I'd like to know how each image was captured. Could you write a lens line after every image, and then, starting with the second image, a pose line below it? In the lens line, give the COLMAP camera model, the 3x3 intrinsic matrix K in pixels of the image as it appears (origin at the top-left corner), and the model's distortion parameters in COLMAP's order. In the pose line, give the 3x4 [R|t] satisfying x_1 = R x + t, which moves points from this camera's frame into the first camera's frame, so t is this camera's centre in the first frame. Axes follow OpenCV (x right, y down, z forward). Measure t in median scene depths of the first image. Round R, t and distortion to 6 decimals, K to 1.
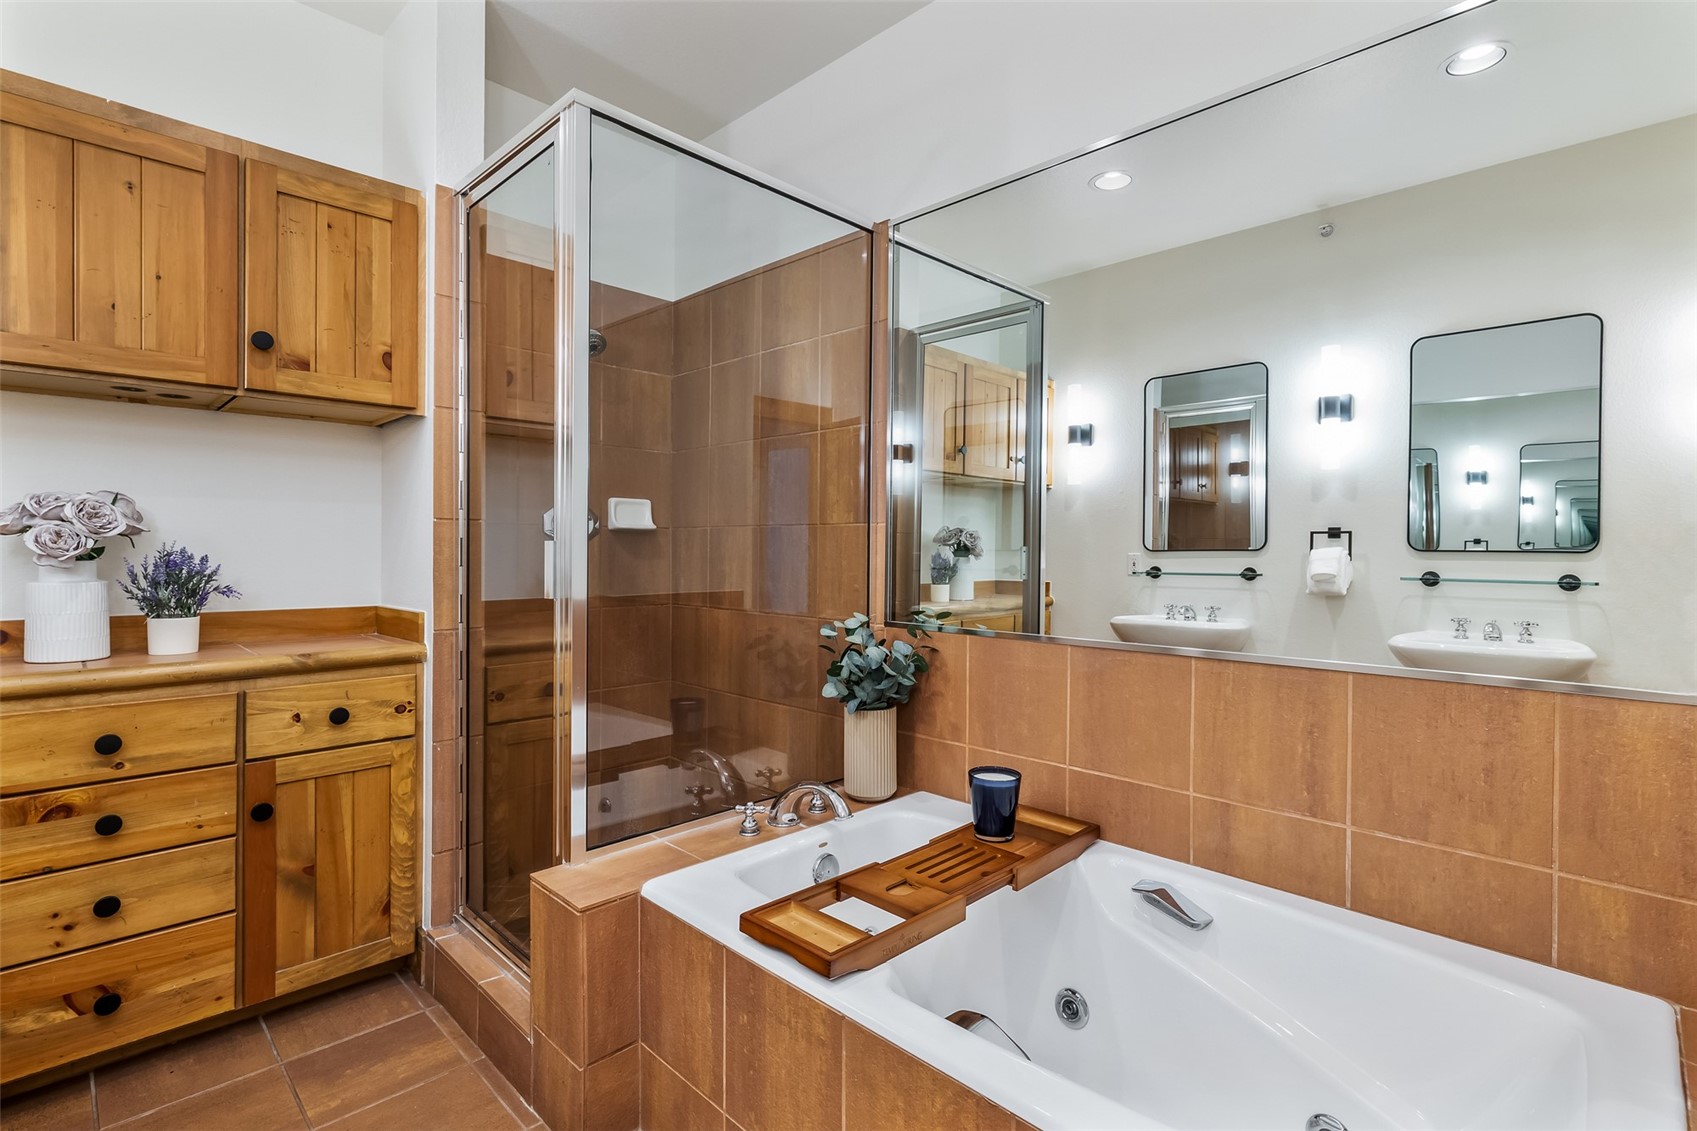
lens RADIAL K [[805.2, 0, 858.6], [0, 805.2, 558.1], [0, 0, 1]] dist [-0.002551, -0.000384]
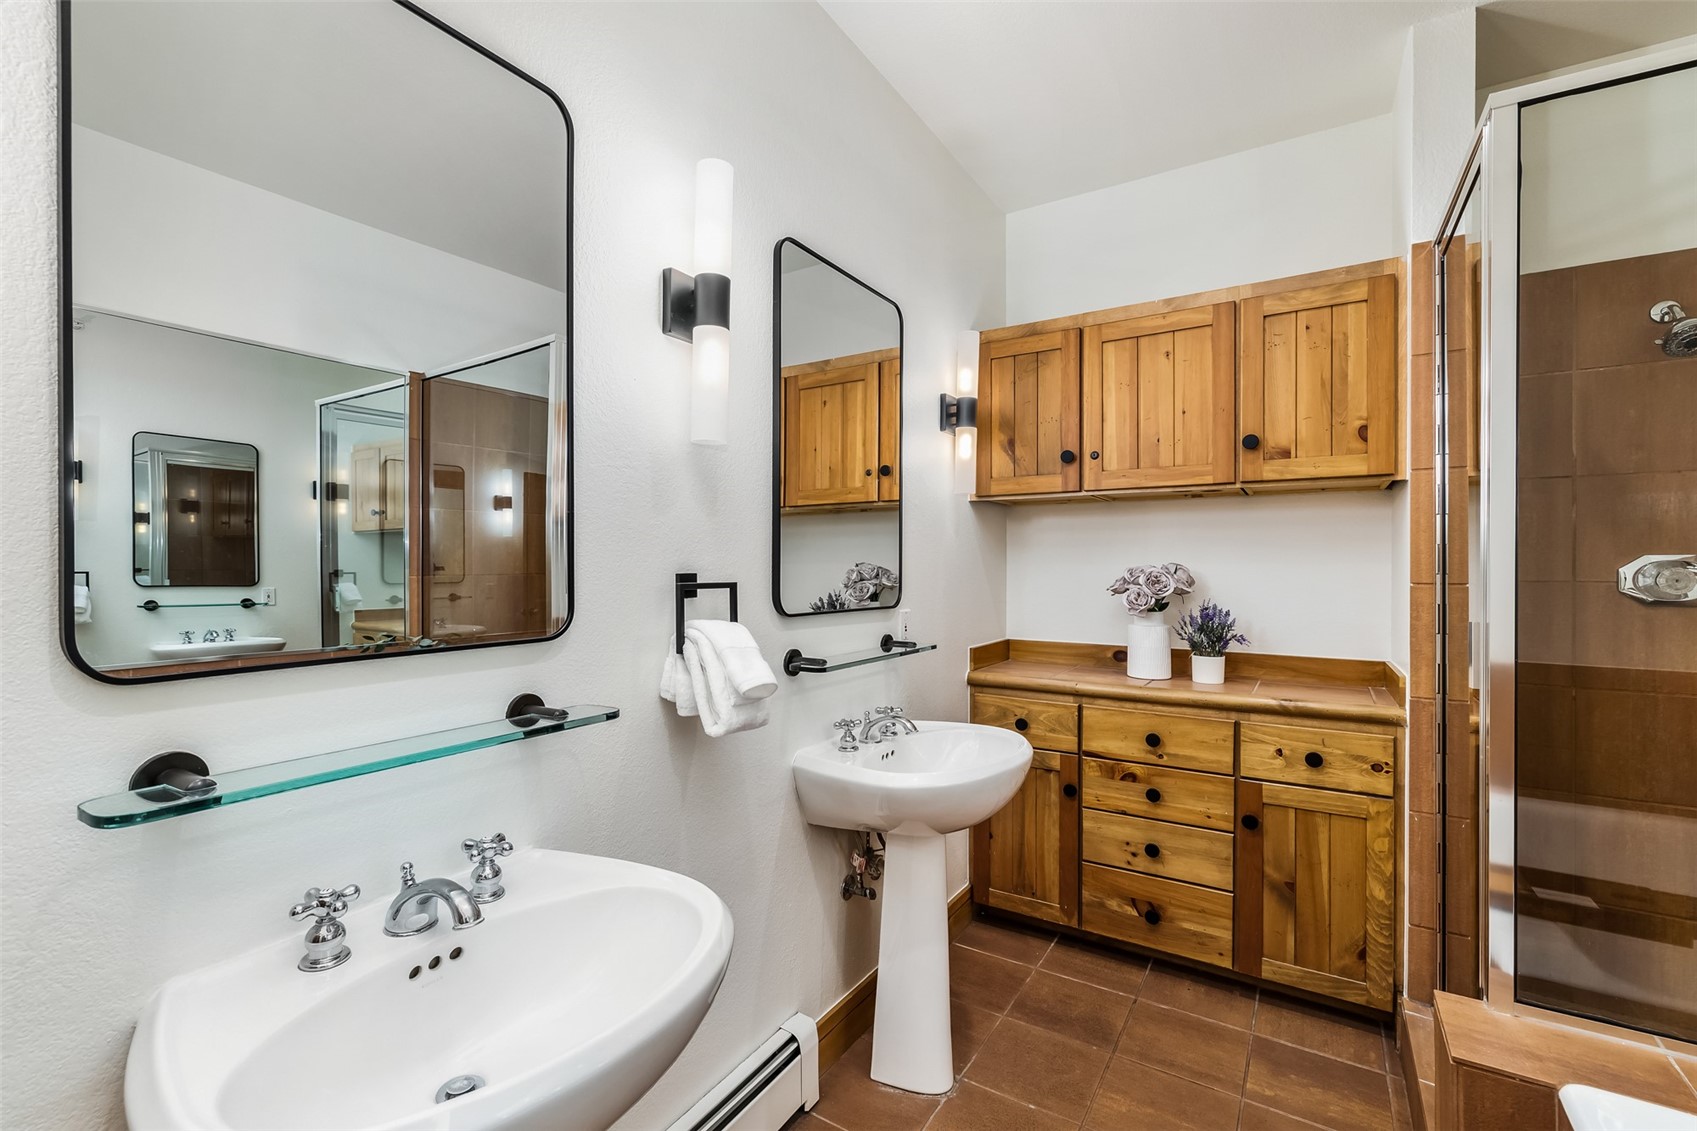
lens RADIAL K [[744.8, 0, 856.9], [0, 744.8, 566.5], [0, 0, 1]] dist [-0.004914, 0.000769]
pose [[0.203237, 0.002306, -0.979127, 0.255460], [-0.011576, 0.999933, -0.000048, -0.070496], [0.979061, 0.011344, 0.203250, 0.172591]]
